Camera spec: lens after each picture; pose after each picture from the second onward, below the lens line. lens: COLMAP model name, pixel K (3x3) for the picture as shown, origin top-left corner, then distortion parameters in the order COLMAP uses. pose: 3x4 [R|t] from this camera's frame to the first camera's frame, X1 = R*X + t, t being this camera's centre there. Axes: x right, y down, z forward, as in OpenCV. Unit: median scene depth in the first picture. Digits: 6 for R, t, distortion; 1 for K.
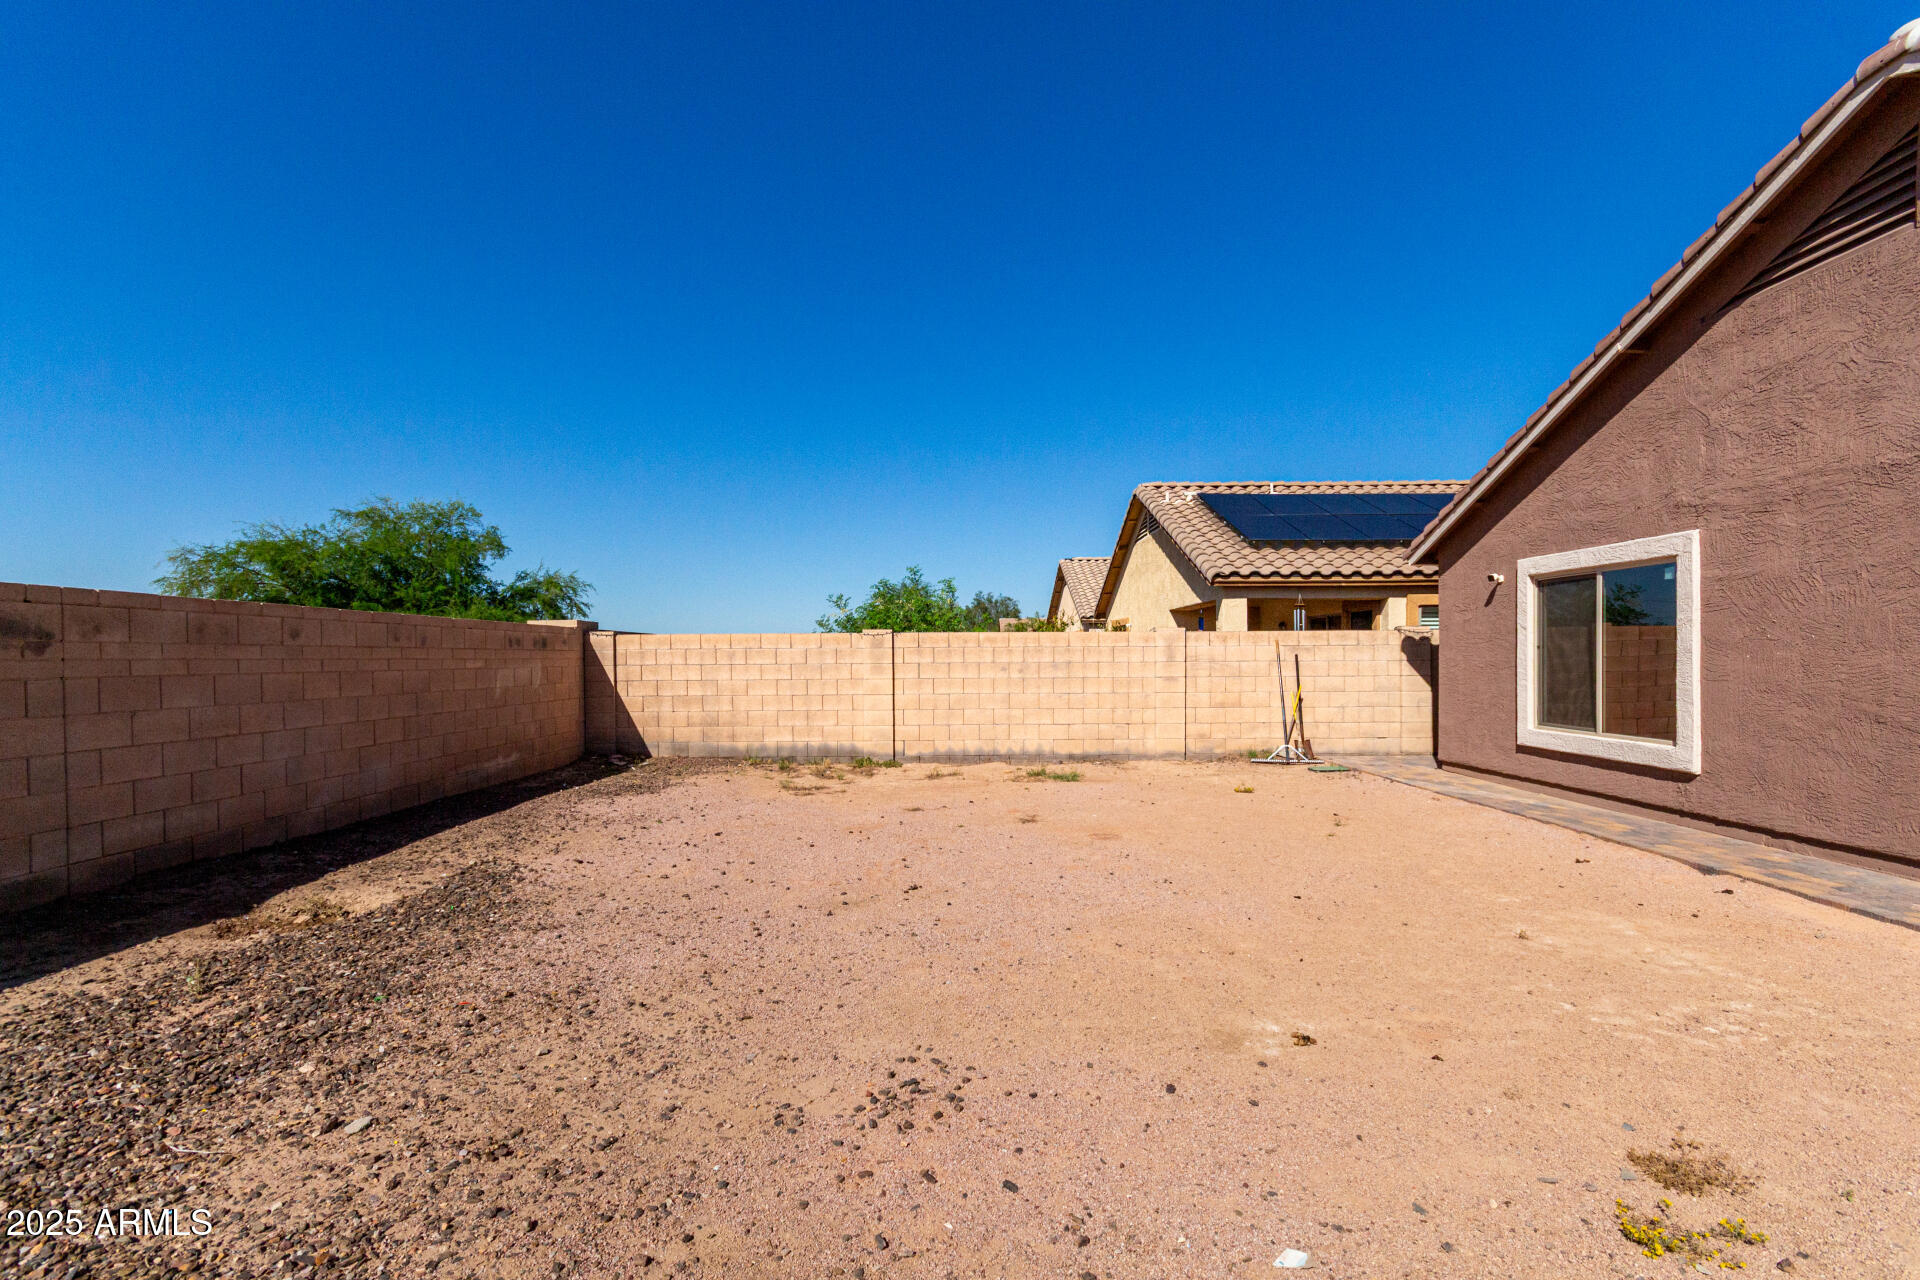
lens RADIAL K [[897.4, 0, 949.0], [0, 897.4, 672.4], [0, 0, 1]] dist [0.002710, 0.000855]
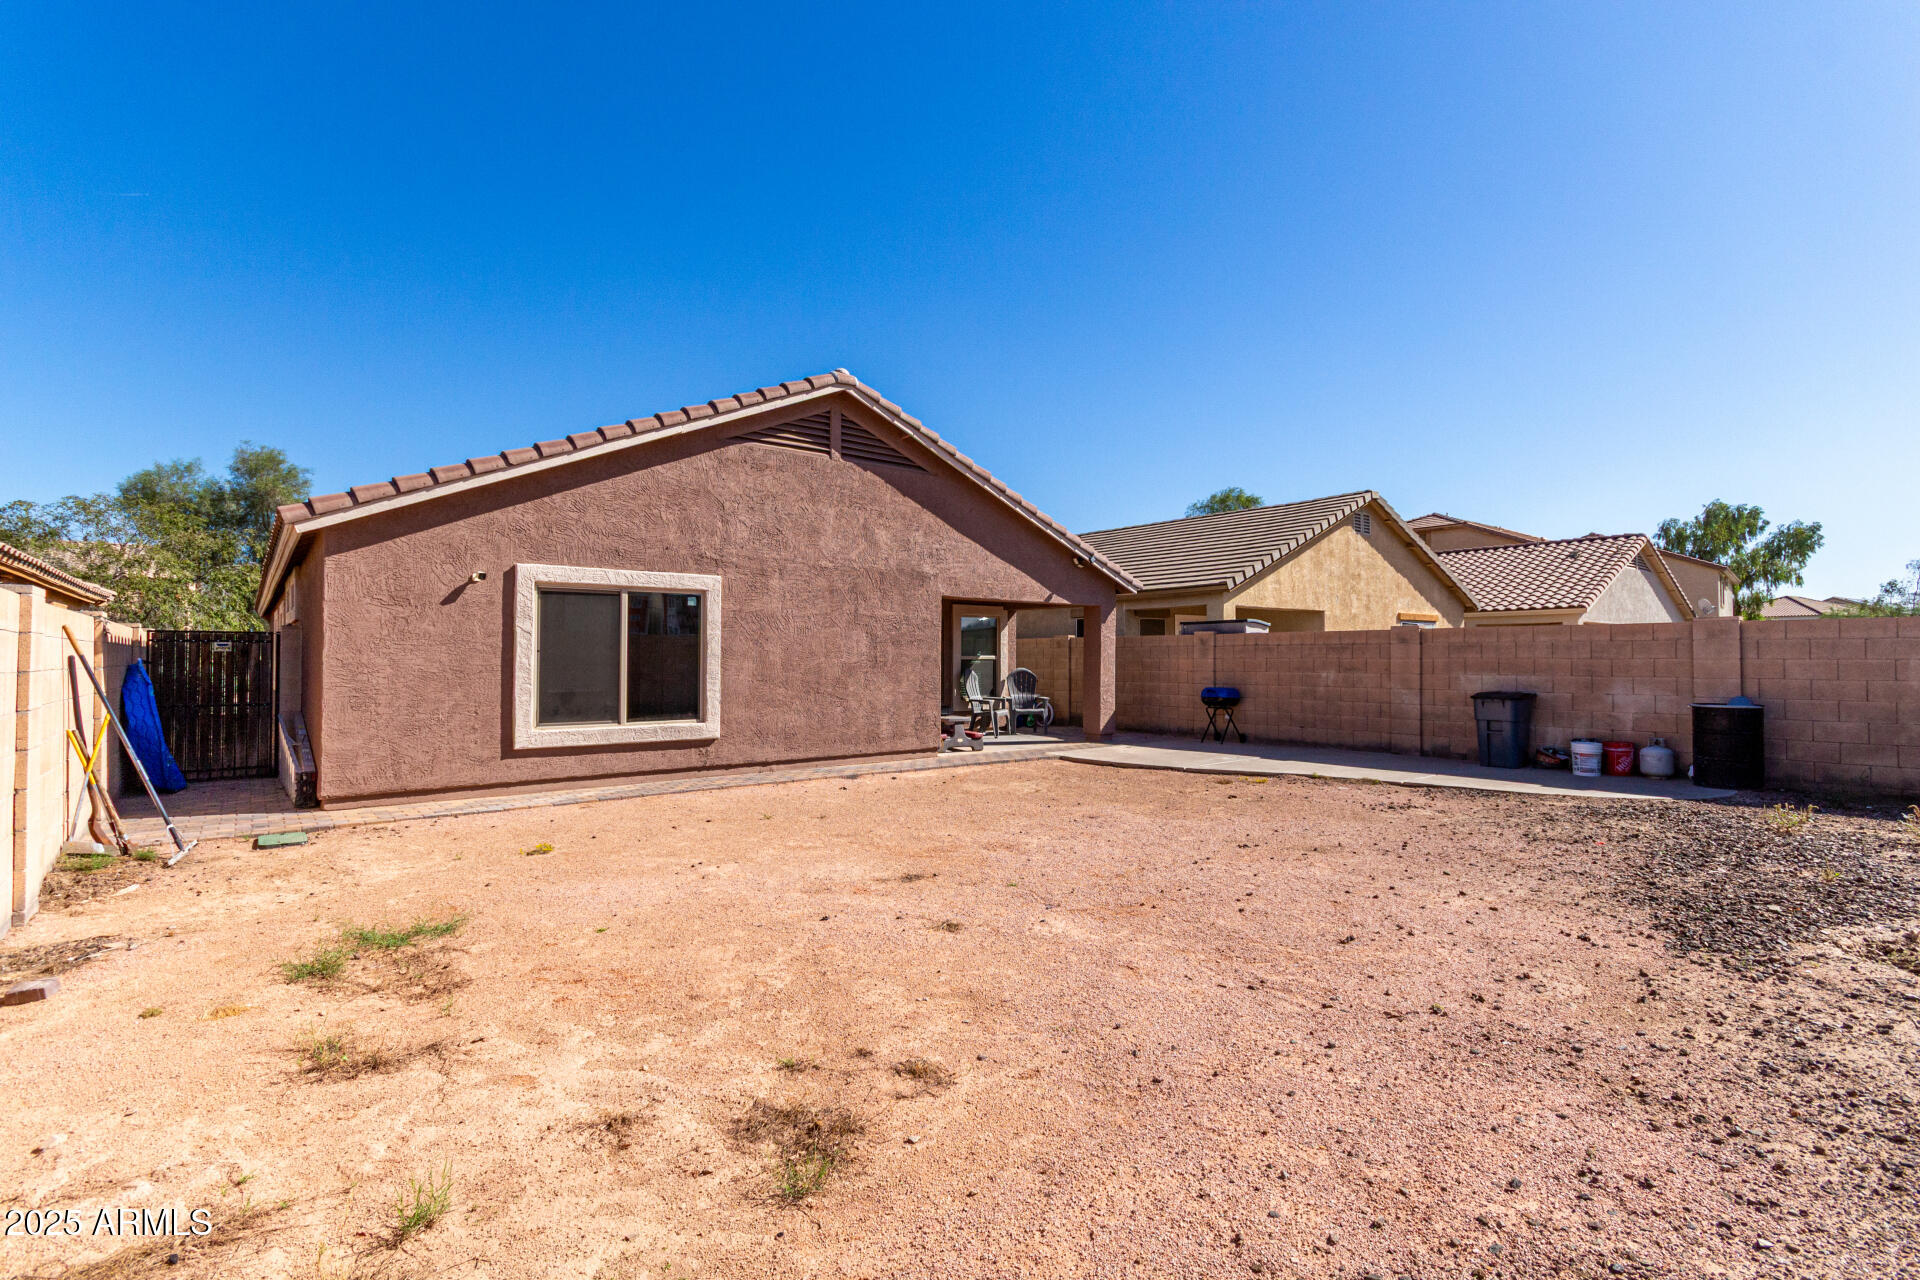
lens RADIAL K [[903.7, 0, 960.0], [0, 903.7, 640.0], [0, 0, 1]] dist [0.000450, 0.000392]
pose [[-0.638723, 0.022693, 0.769102, -0.434652], [0.018149, 0.999731, -0.014426, -0.016274], [-0.769222, 0.004744, -0.638964, 1.221498]]
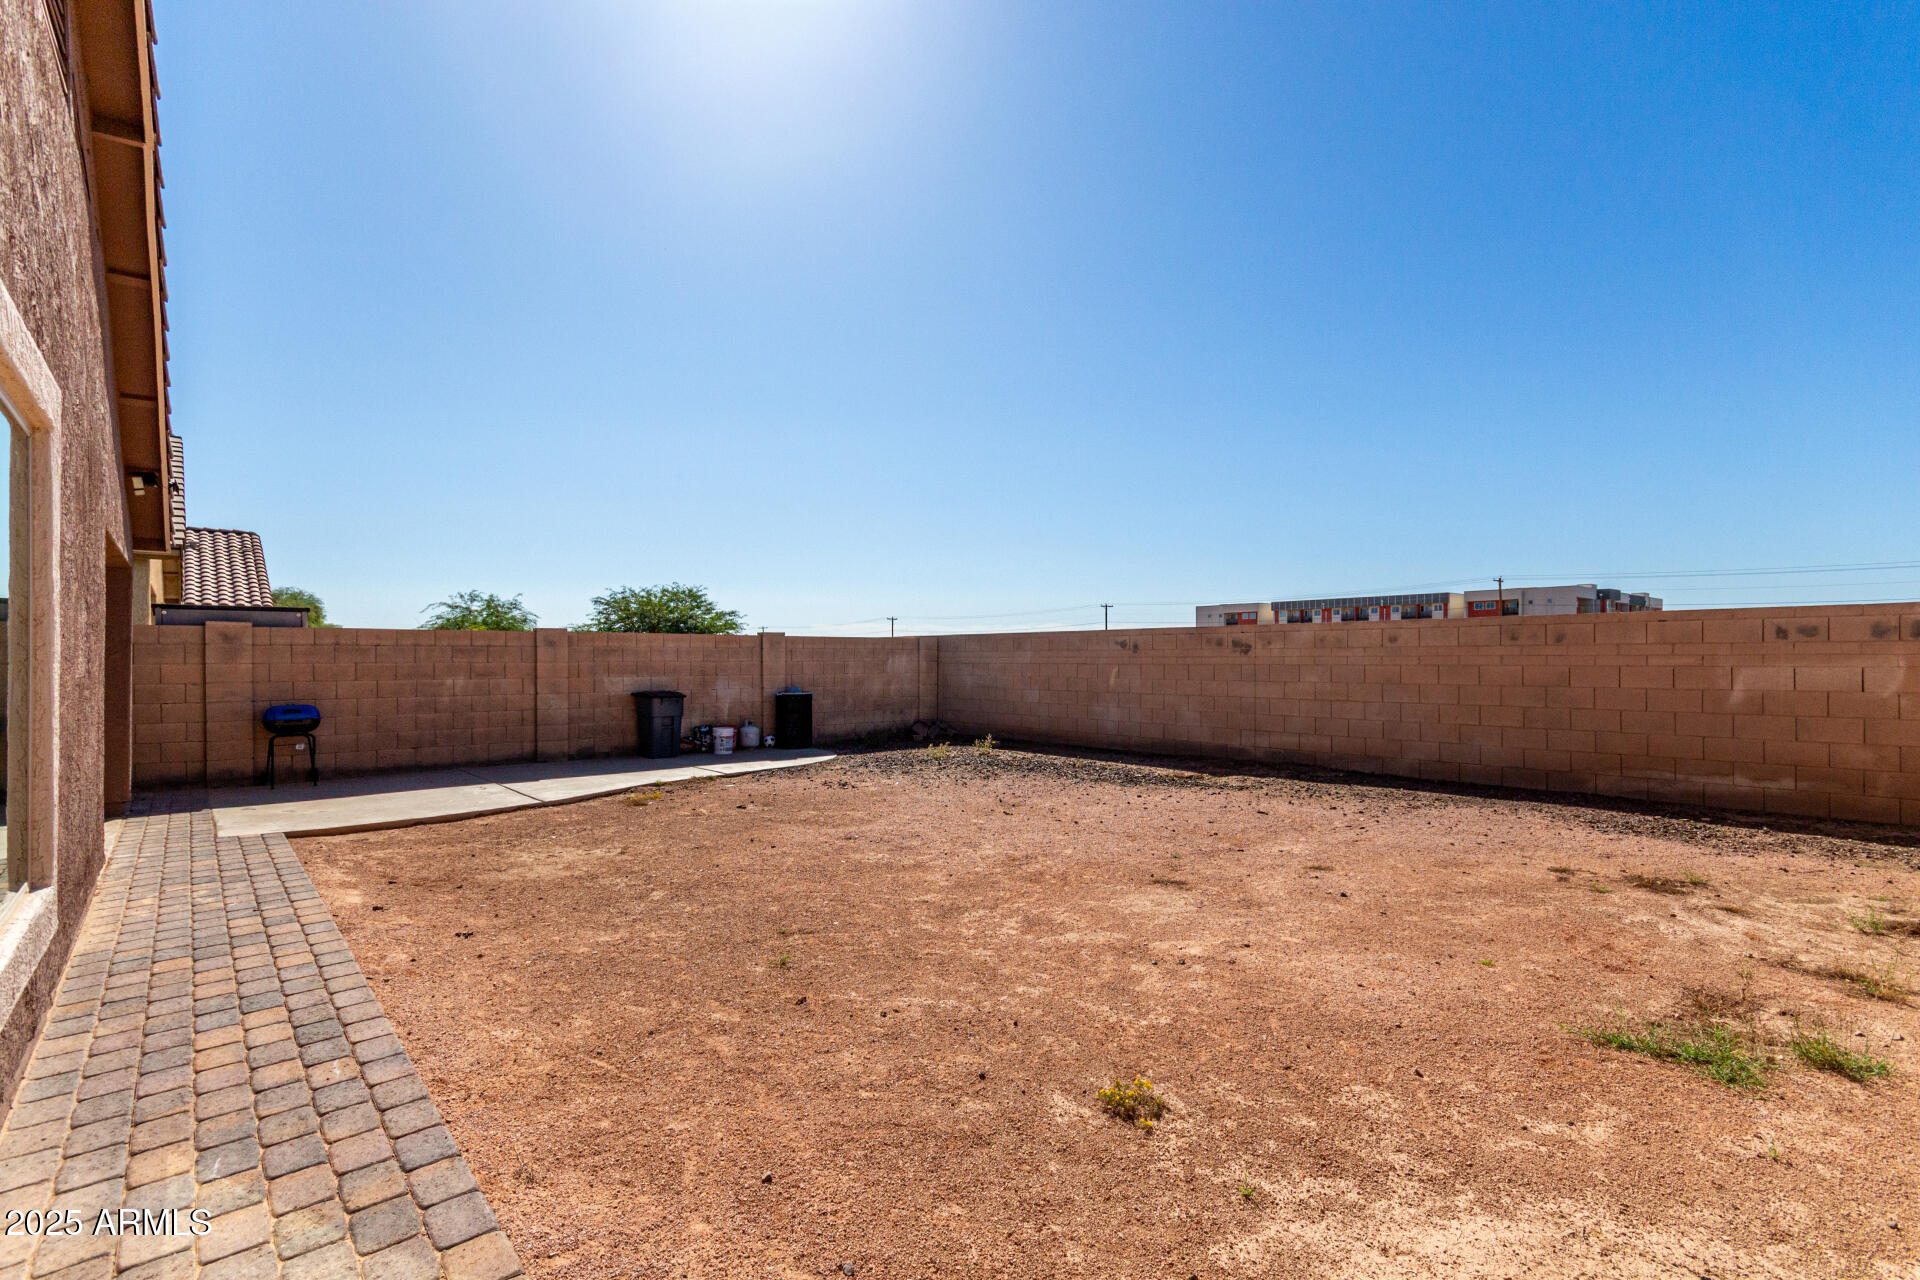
lens RADIAL K [[903.7, 0, 960.0], [0, 903.7, 640.0], [0, 0, 1]] dist [0.000450, 0.000392]
pose [[-0.746374, -0.004959, -0.665508, 0.607658], [-0.003009, 0.999987, -0.004077, -0.024594], [0.665520, -0.001040, -0.746380, 1.216664]]
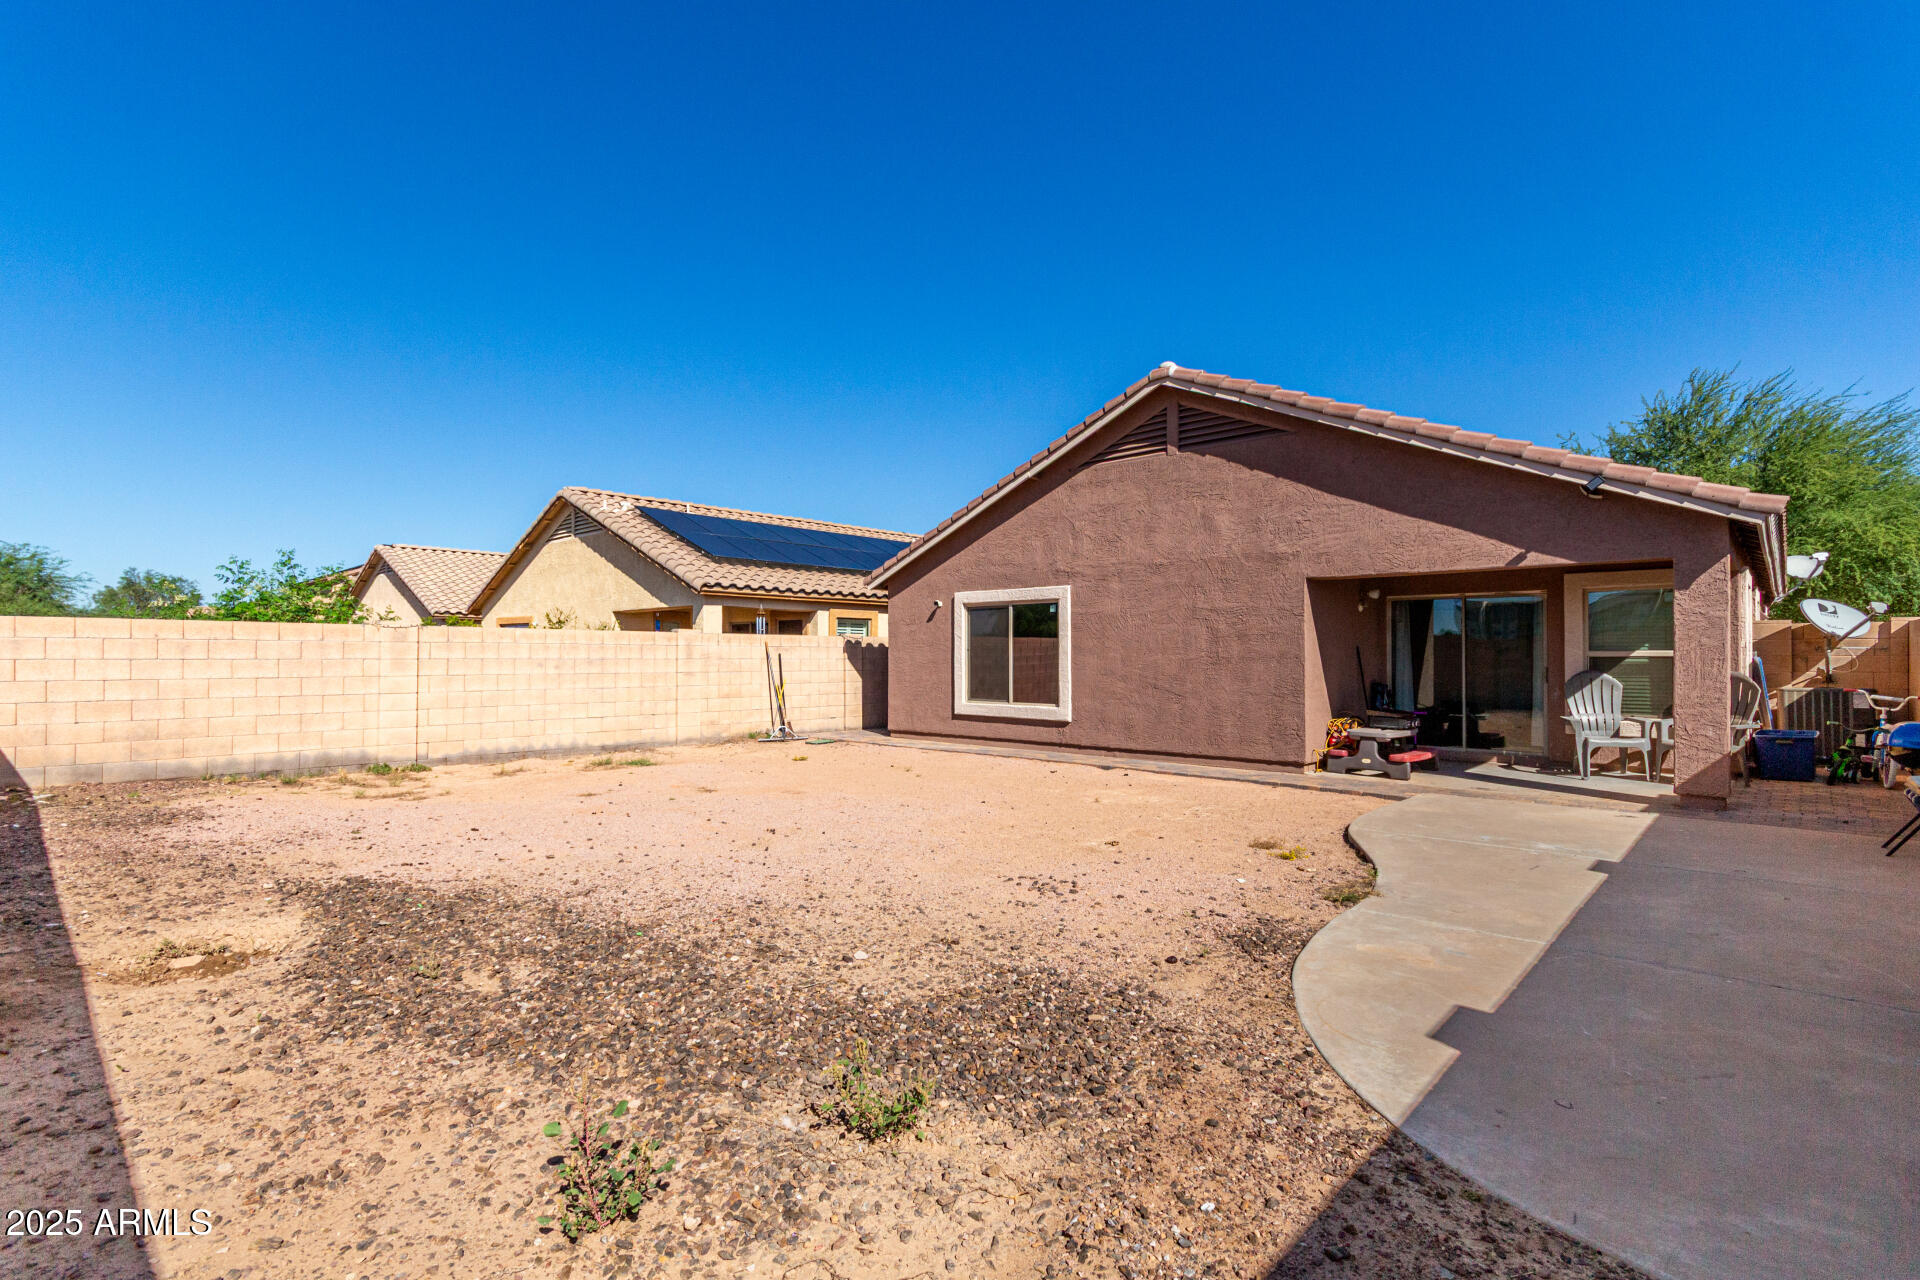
lens RADIAL K [[903.7, 0, 960.0], [0, 903.7, 640.0], [0, 0, 1]] dist [0.000450, 0.000392]
pose [[0.678098, 0.021362, 0.734661, -0.471997], [0.006992, 0.999345, -0.035512, 0.009501], [-0.734938, 0.029218, 0.677504, -0.044179]]
